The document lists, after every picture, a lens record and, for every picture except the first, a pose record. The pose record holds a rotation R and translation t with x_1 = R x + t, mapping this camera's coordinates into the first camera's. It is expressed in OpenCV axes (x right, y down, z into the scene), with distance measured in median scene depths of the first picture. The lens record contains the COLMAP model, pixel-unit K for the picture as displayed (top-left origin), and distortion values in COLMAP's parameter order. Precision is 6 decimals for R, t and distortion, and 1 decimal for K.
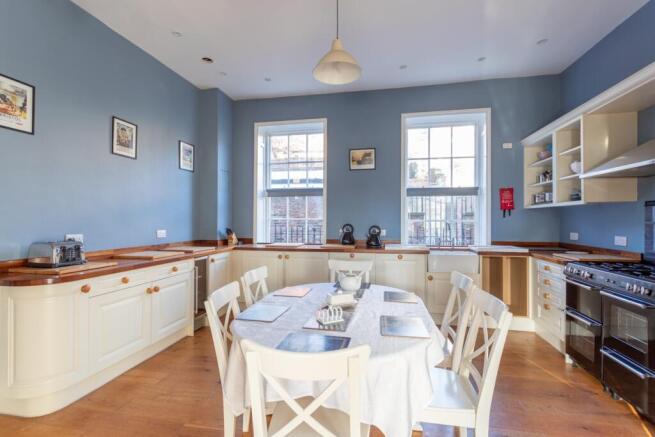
lens RADIAL K [[312.5, 0, 327.5], [0, 312.5, 218.5], [0, 0, 1]] dist [0.000886, 0.000325]
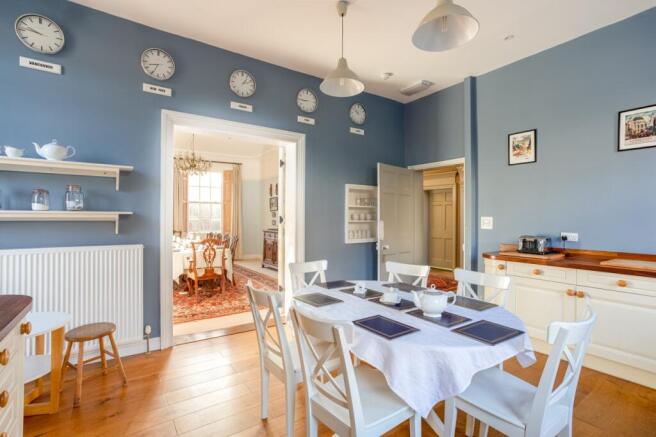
lens RADIAL K [[312.9, 0, 328.0], [0, 312.9, 218.5], [0, 0, 1]] dist [0.000886, 0.000325]
pose [[-0.704065, -0.004222, -0.710123, 0.302759], [-0.004836, 0.999988, -0.001151, 0.000899], [0.710119, 0.002624, -0.704077, 0.520401]]
